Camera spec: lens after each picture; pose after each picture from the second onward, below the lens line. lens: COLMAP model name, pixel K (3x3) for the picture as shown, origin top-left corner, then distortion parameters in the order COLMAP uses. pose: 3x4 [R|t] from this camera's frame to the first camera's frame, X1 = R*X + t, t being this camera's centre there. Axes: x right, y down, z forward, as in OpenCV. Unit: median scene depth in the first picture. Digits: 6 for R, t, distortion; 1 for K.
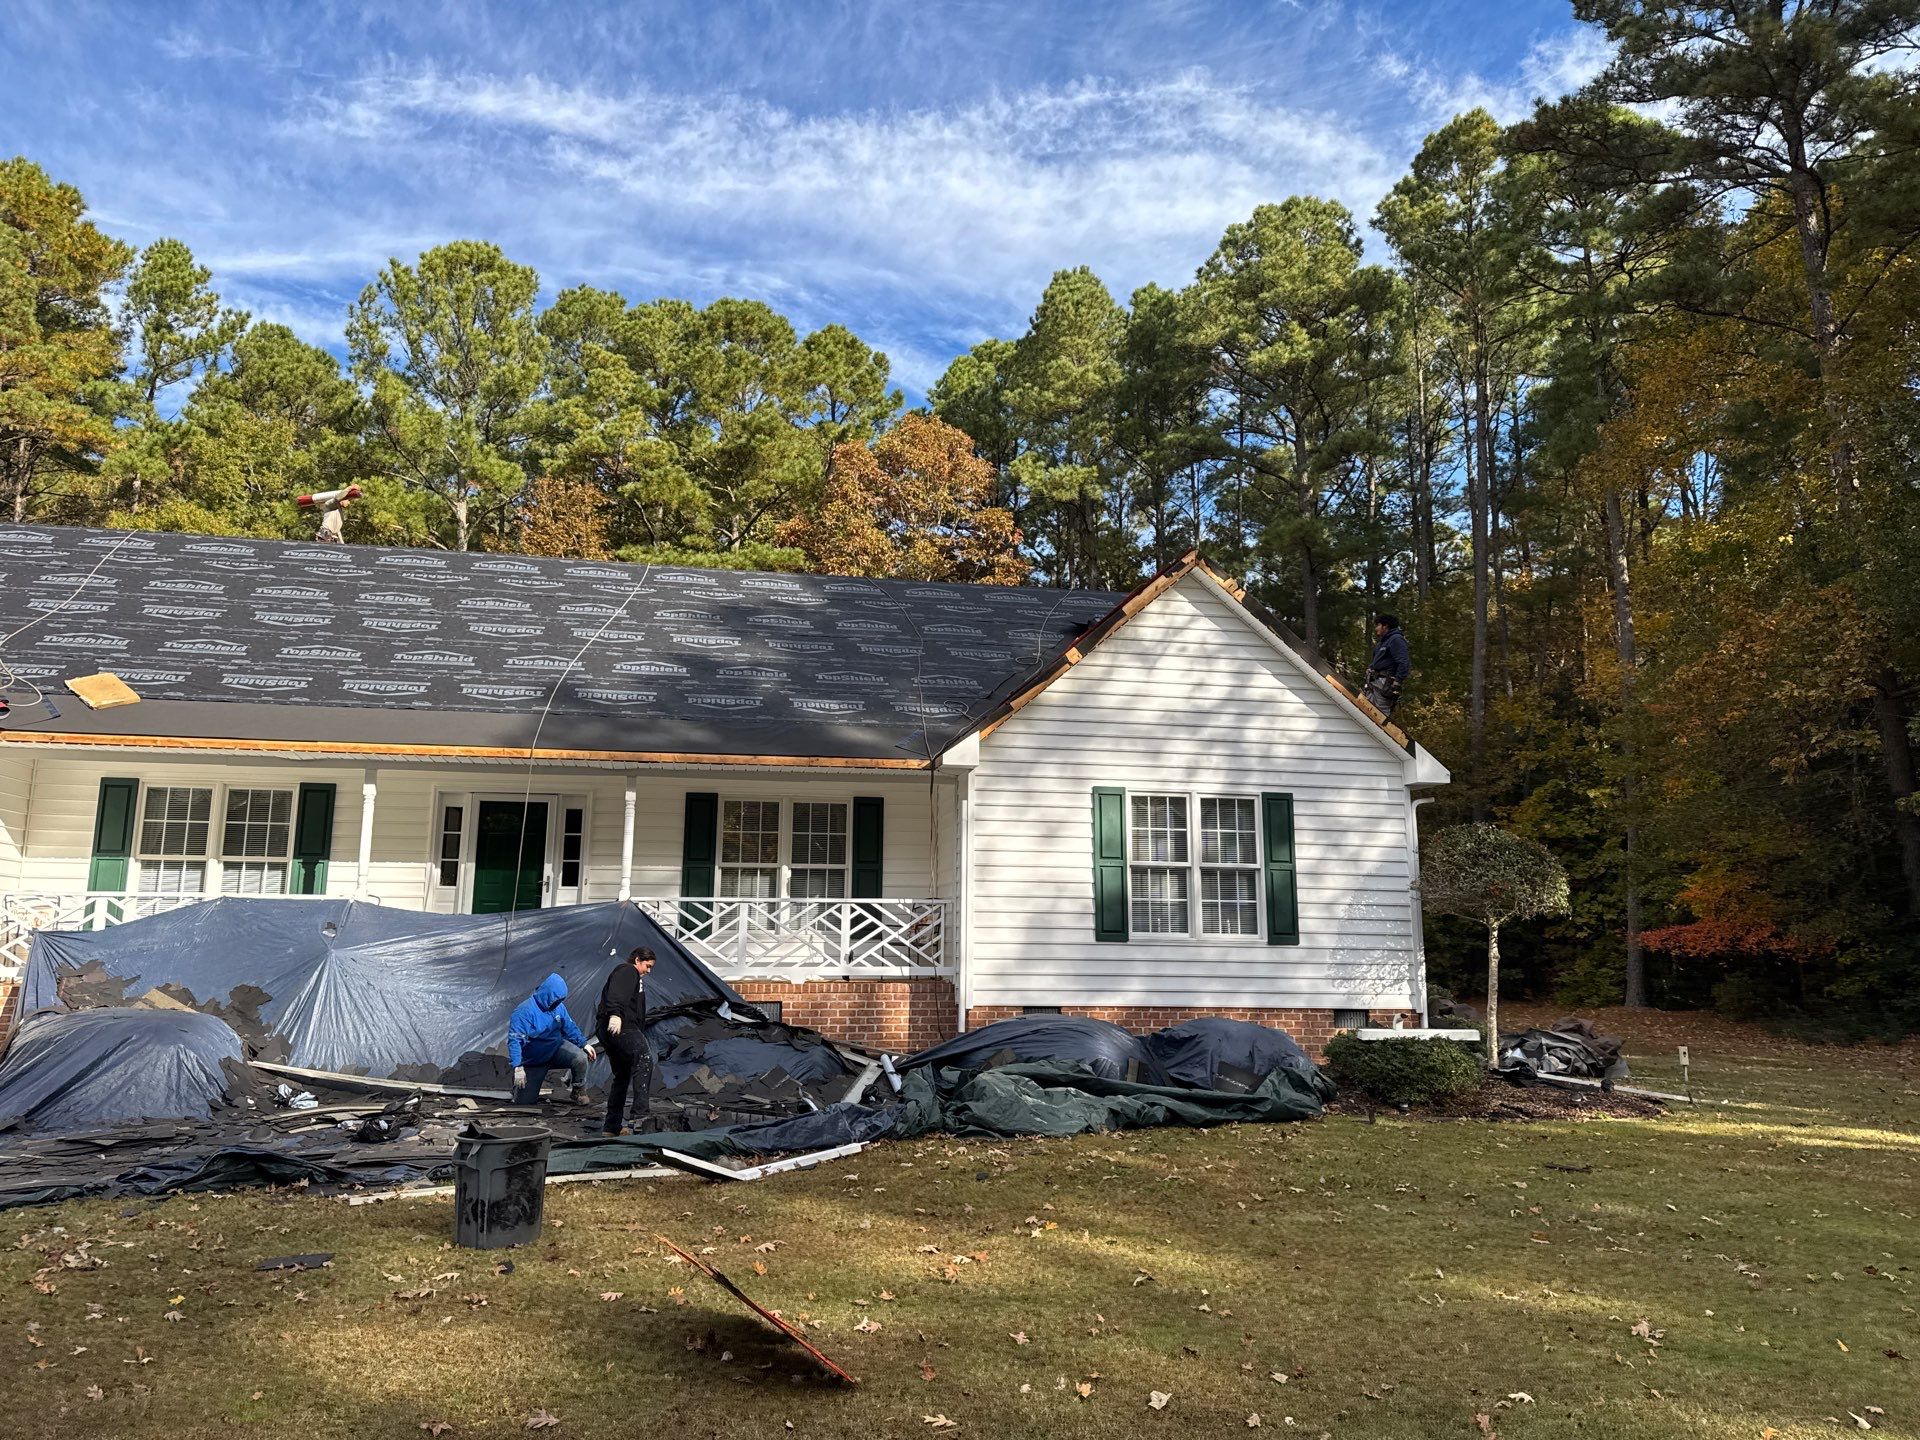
lens RADIAL K [[1351.0, 0, 1022.8], [0, 1351.0, 725.9], [0, 0, 1]] dist [0.031797, -0.033367]
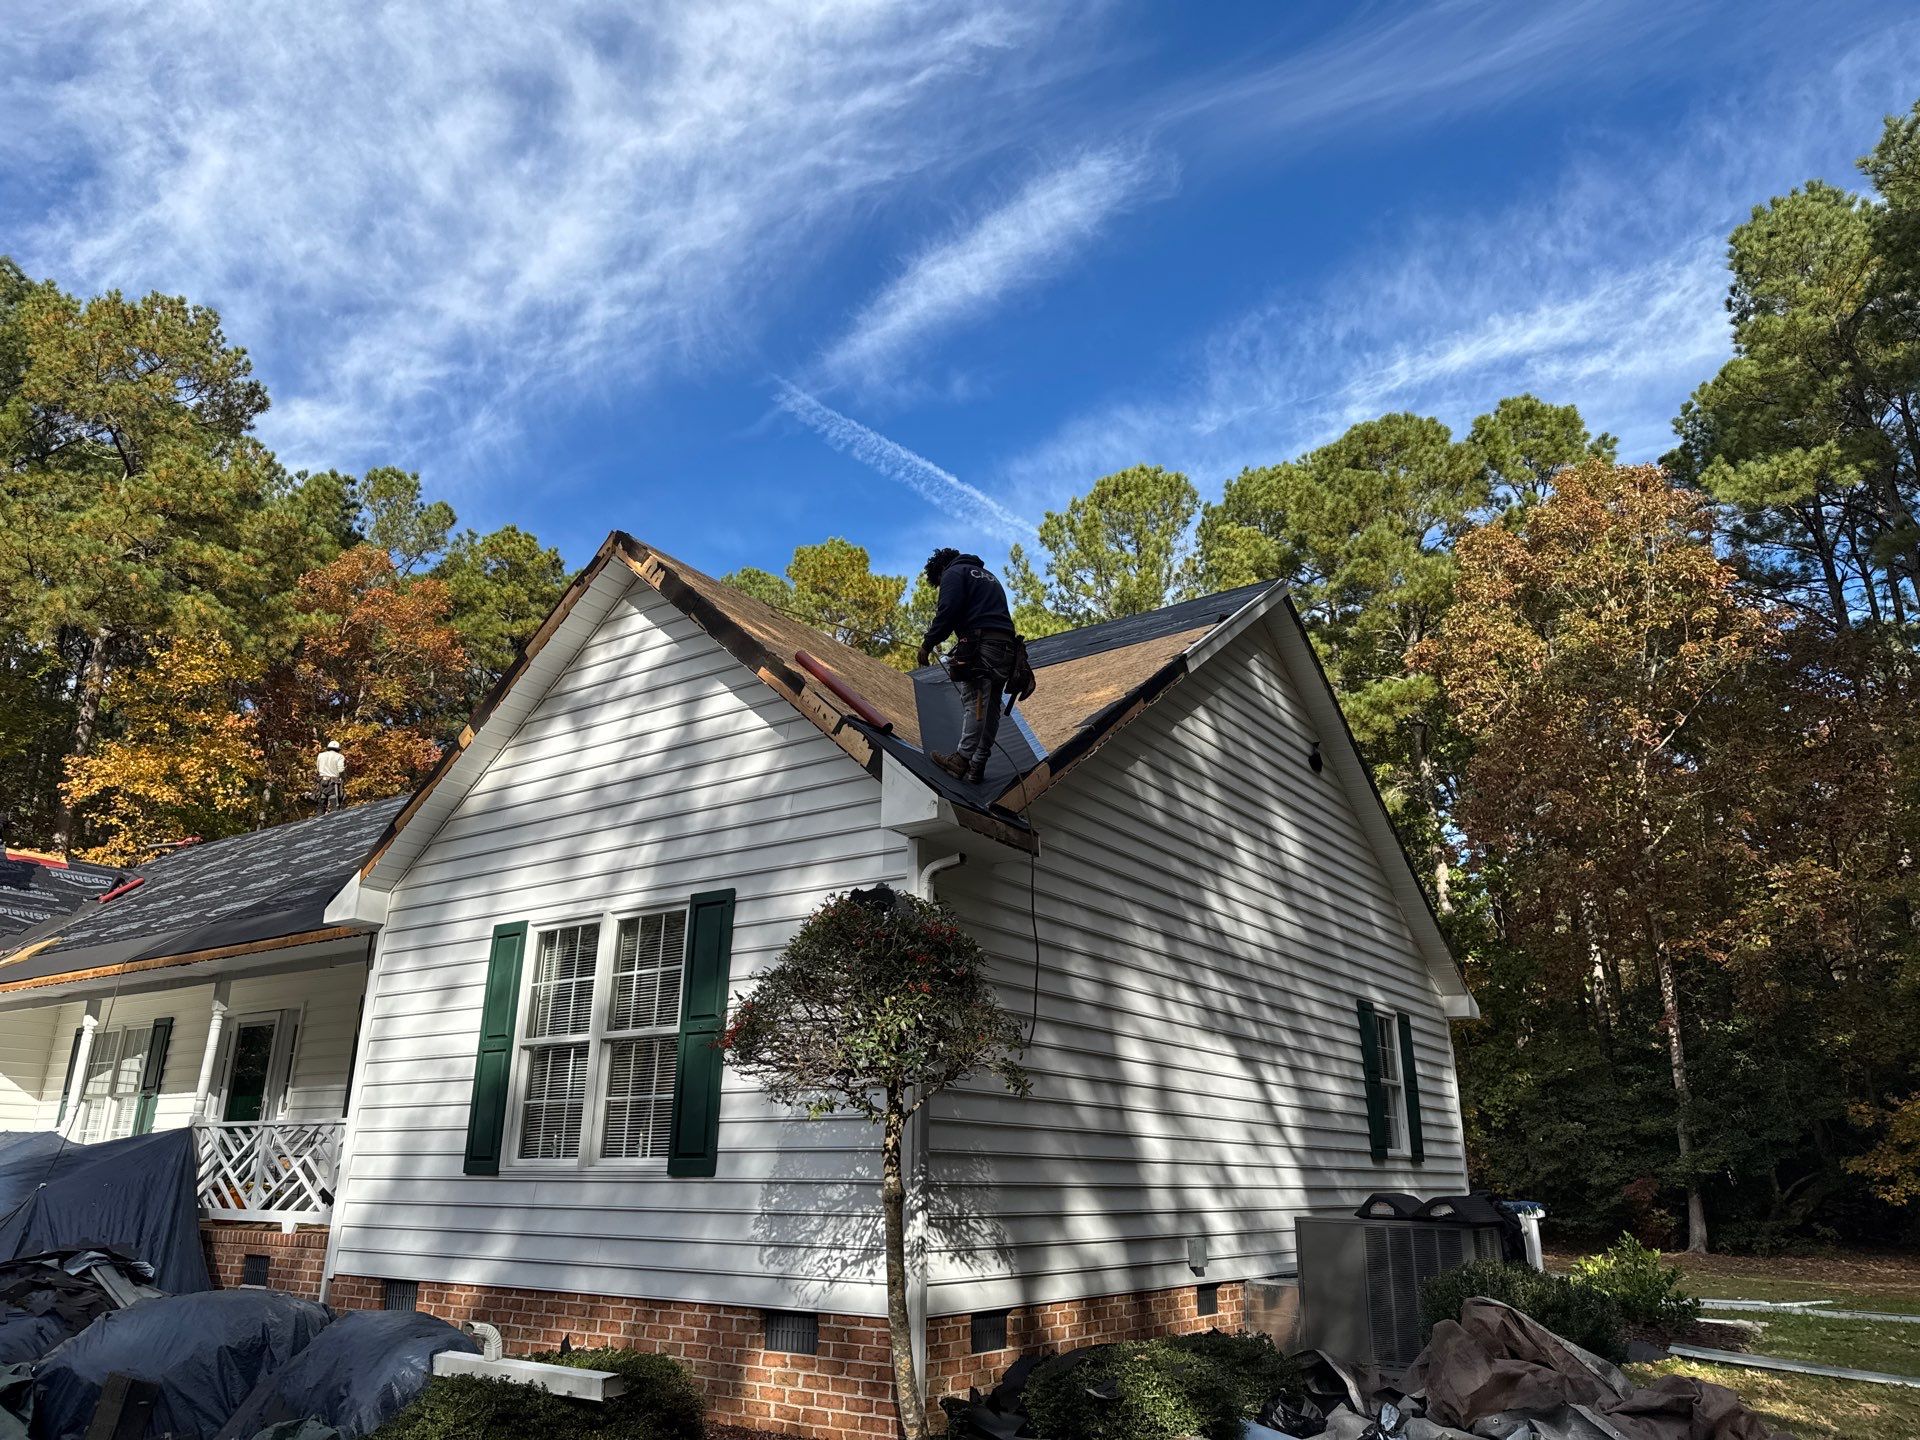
lens RADIAL K [[1351.0, 0, 965.1], [0, 1351.0, 730.4], [0, 0, 1]] dist [0.031797, -0.033367]
pose [[0.694293, -0.227236, -0.682877, 0.659167], [0.132079, 0.972961, -0.189478, 0.104070], [0.707469, 0.041359, 0.705533, 0.677547]]
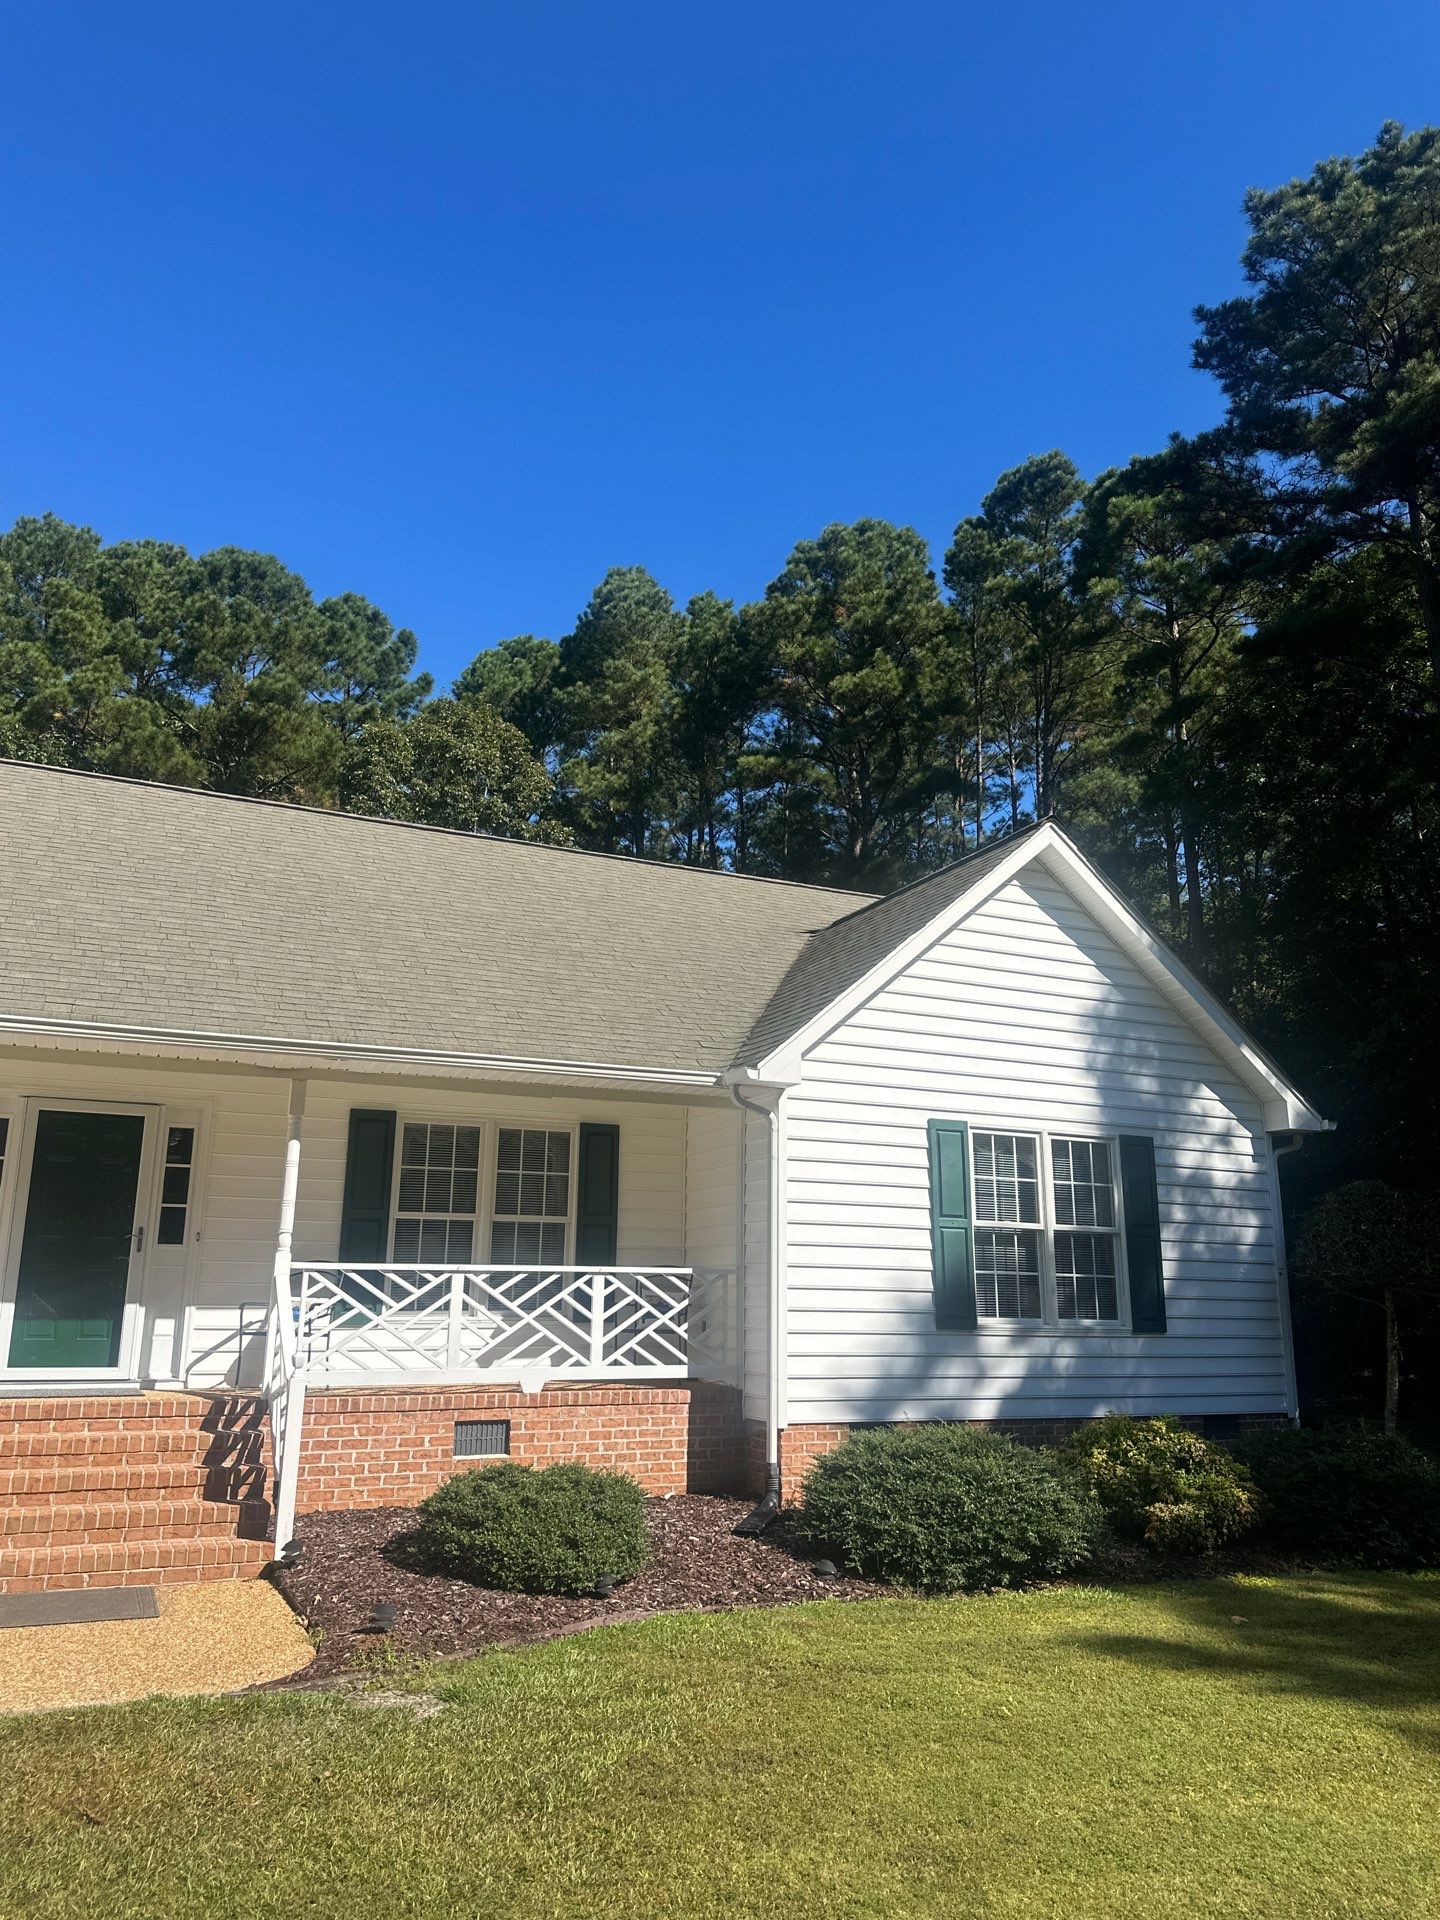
lens RADIAL K [[1351.0, 0, 714.9], [0, 1351.0, 959.4], [0, 0, 1]] dist [0.031797, -0.033367]
pose [[0.973544, 0.060428, 0.220365, -0.230280], [-0.040845, 0.994887, -0.092365, 0.029875], [-0.224819, 0.080920, 0.971035, 0.278235]]
